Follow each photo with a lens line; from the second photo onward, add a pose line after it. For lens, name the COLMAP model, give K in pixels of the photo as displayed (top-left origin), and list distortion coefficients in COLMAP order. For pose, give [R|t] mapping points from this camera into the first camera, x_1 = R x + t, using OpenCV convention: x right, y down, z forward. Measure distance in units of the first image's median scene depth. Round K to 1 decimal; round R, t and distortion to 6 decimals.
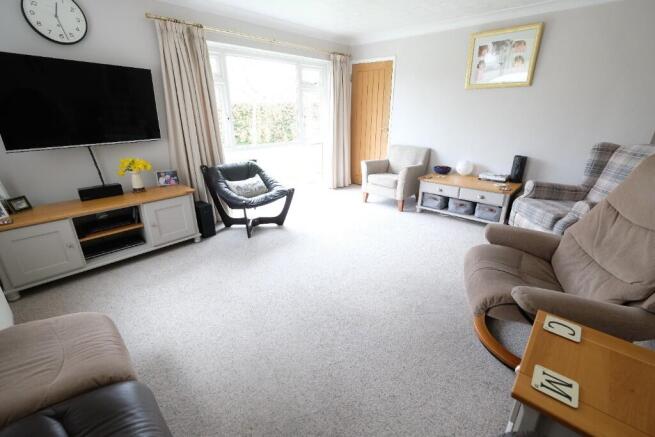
lens RADIAL K [[284.0, 0, 327.0], [0, 284.0, 215.1], [0, 0, 1]] dist [-0.002383, -0.000661]
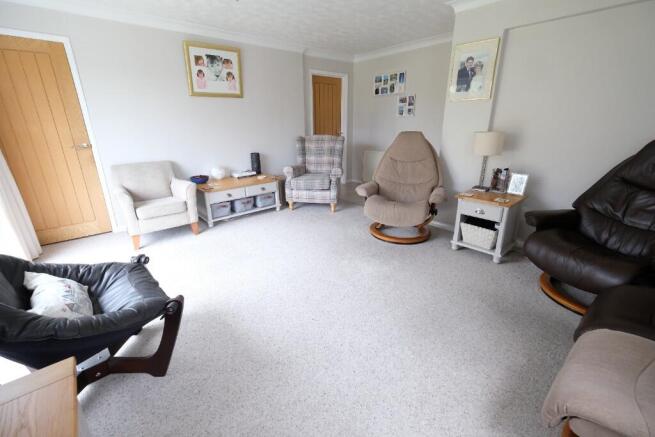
lens RADIAL K [[284.0, 0, 327.0], [0, 284.0, 215.1], [0, 0, 1]] dist [-0.002383, -0.000661]
pose [[0.109621, -0.317480, 0.941908, -0.555203], [0.354531, 0.897779, 0.261345, -0.173190], [-0.928596, 0.305286, 0.210972, 0.509079]]
